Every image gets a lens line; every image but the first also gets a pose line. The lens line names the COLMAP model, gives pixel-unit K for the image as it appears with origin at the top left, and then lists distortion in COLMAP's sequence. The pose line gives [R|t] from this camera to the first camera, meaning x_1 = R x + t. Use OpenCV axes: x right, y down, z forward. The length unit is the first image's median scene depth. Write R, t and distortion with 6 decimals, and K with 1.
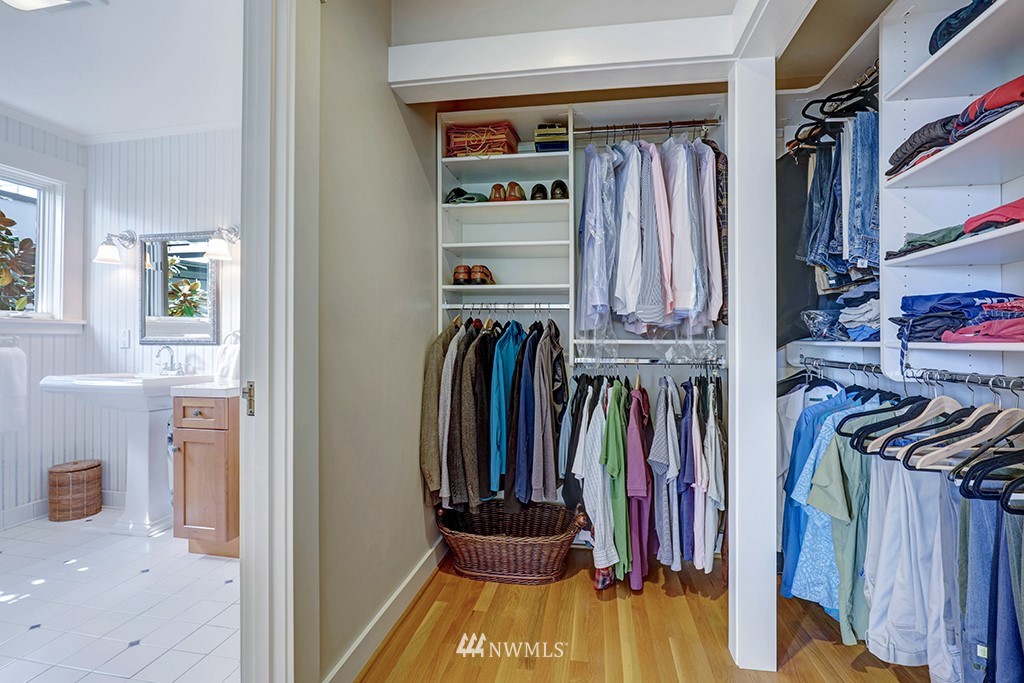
lens RADIAL K [[476.1, 0, 512.5], [0, 476.1, 343.0], [0, 0, 1]] dist [-0.027328, 0.002782]
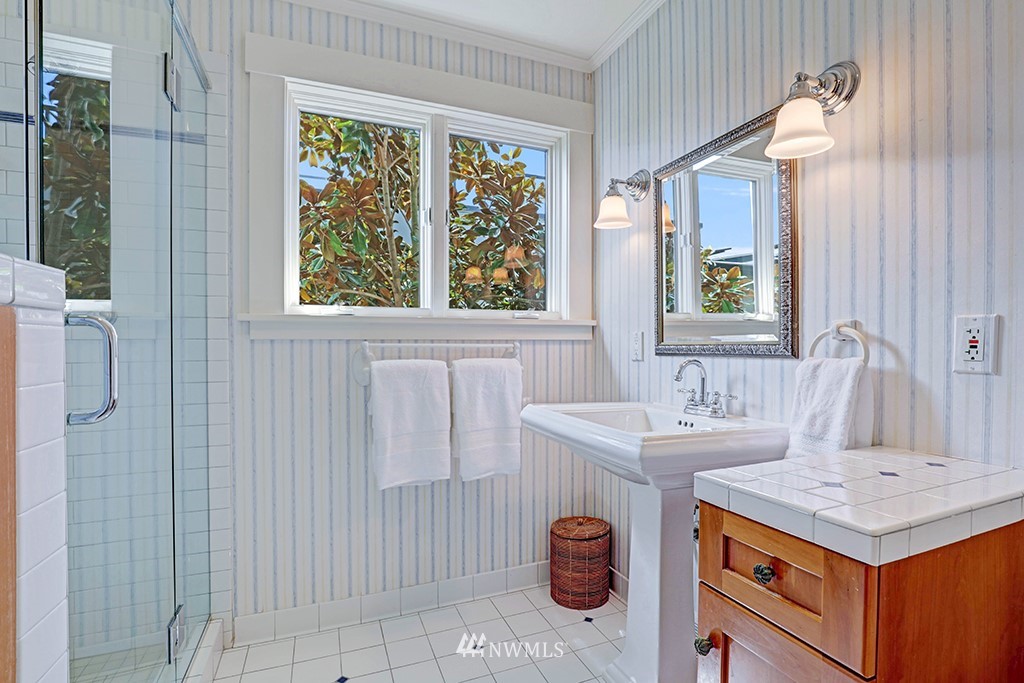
lens RADIAL K [[476.1, 0, 511.7], [0, 476.1, 349.9], [0, 0, 1]] dist [-0.027328, 0.002782]
pose [[0.521211, 0.000002, -0.853428, -0.385507], [-0.000458, 1.000000, -0.000277, -0.003397], [0.853428, 0.000535, 0.521211, 0.542725]]
